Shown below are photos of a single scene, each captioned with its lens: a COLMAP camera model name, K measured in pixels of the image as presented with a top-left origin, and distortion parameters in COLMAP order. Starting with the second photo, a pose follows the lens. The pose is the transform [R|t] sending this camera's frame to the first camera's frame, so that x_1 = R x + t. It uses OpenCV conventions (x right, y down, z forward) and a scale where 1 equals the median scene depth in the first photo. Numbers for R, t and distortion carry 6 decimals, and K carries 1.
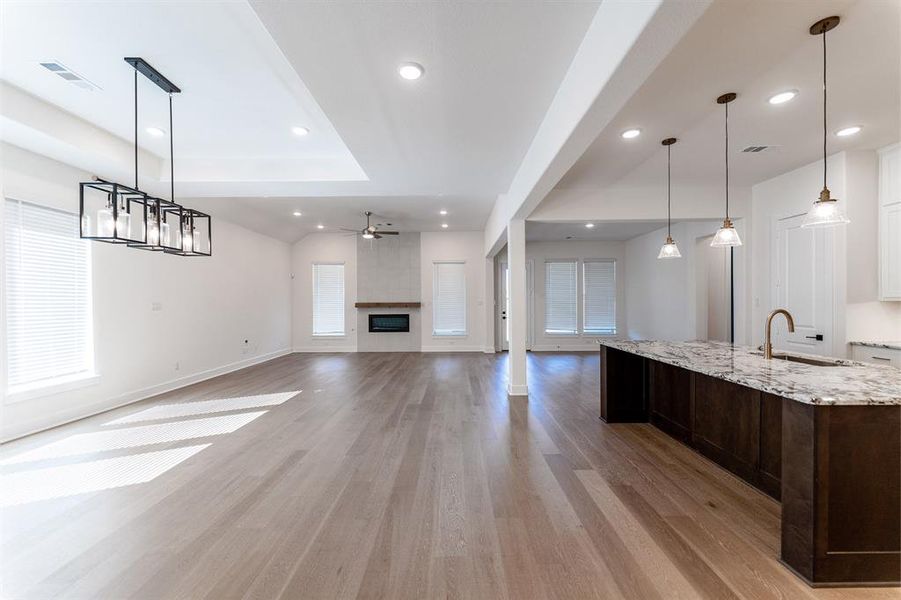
lens RADIAL K [[361.1, 0, 450.5], [0, 361.1, 303.0], [0, 0, 1]] dist [0.000079, -0.000188]
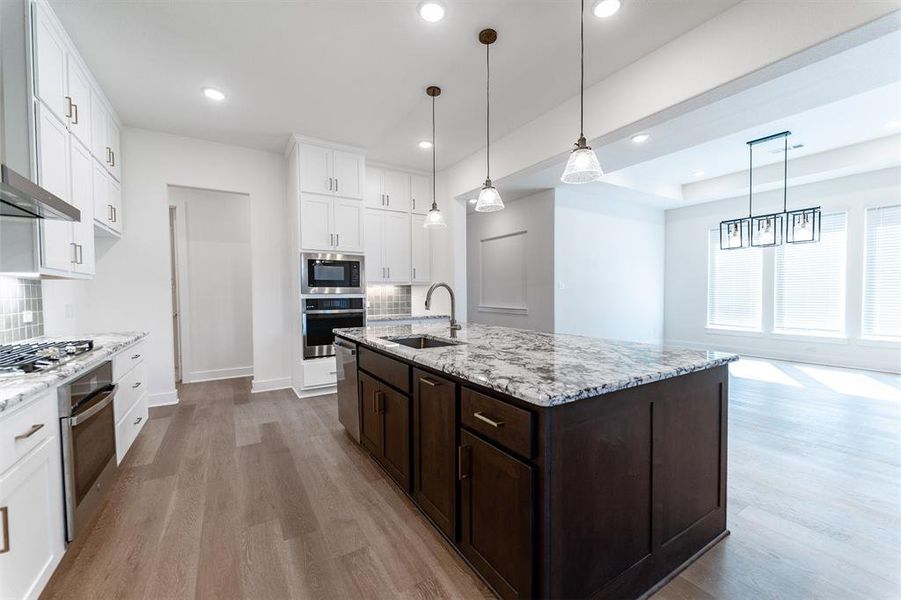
lens RADIAL K [[361.1, 0, 450.5], [0, 361.1, 303.0], [0, 0, 1]] dist [0.000079, -0.000188]
pose [[-0.844968, 0.027957, -0.534086, 0.394327], [0.011840, 0.999366, 0.033580, 0.010822], [0.534686, 0.022051, -0.844763, 0.507890]]
